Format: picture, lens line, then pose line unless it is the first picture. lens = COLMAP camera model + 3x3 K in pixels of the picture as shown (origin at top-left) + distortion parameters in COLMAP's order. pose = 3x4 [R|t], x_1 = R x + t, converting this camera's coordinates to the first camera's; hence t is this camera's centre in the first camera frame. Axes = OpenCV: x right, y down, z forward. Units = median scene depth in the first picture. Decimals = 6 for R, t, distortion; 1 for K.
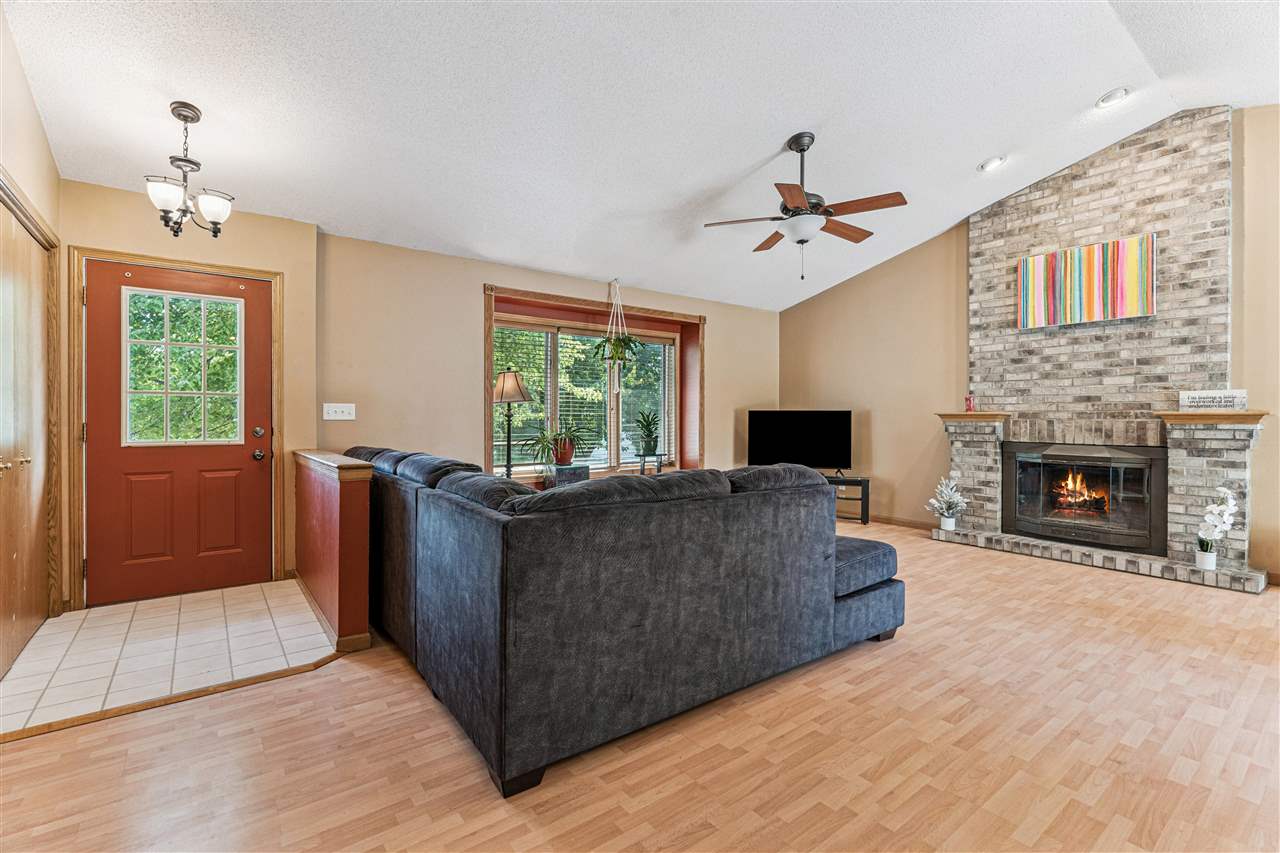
lens RADIAL K [[573.6, 0, 642.1], [0, 573.6, 422.0], [0, 0, 1]] dist [-0.002836, 0.000761]
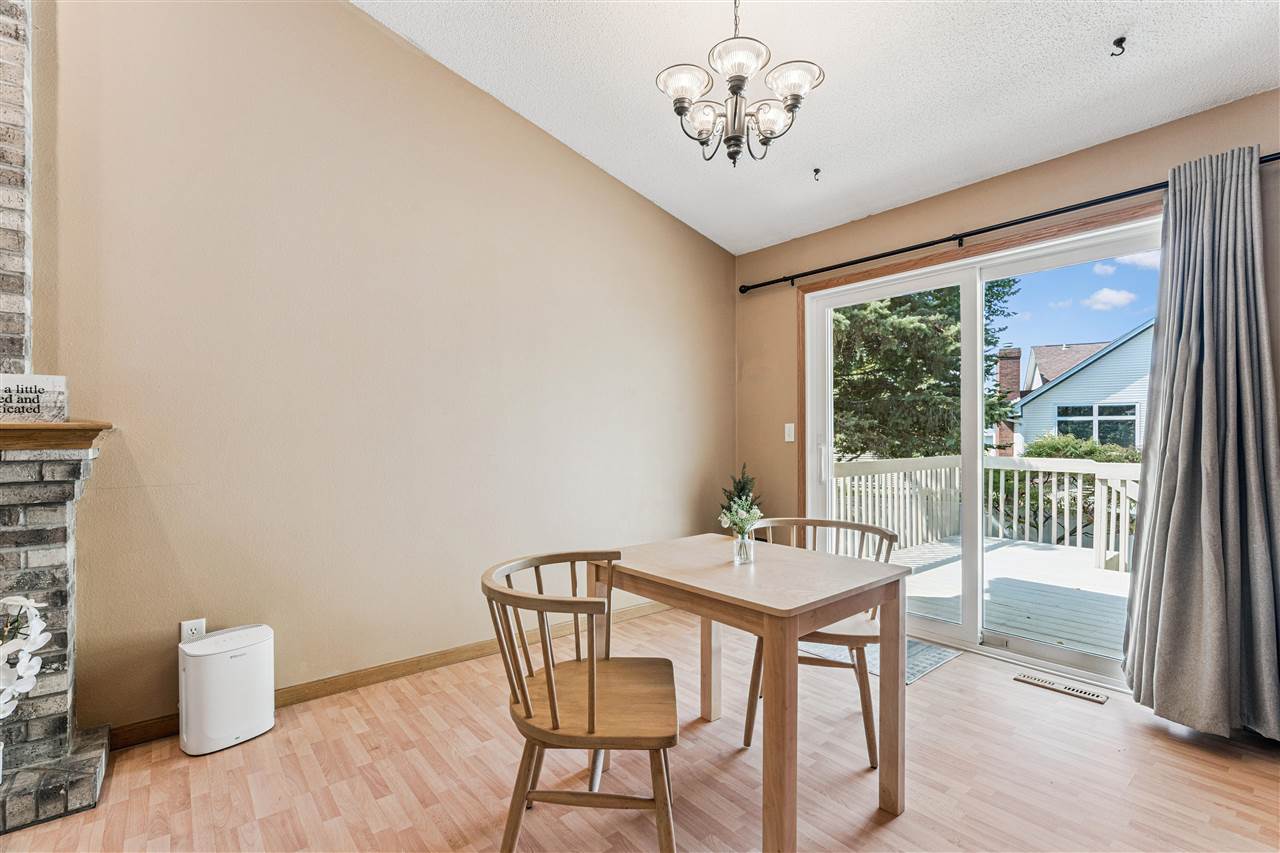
lens RADIAL K [[573.6, 0, 642.0], [0, 573.6, 432.9], [0, 0, 1]] dist [-0.002836, 0.000761]
pose [[-0.031437, -0.004933, 0.999494, 0.558888], [0.006521, 0.999966, 0.005140, -0.008686], [-0.999484, 0.006679, -0.031404, 0.530127]]
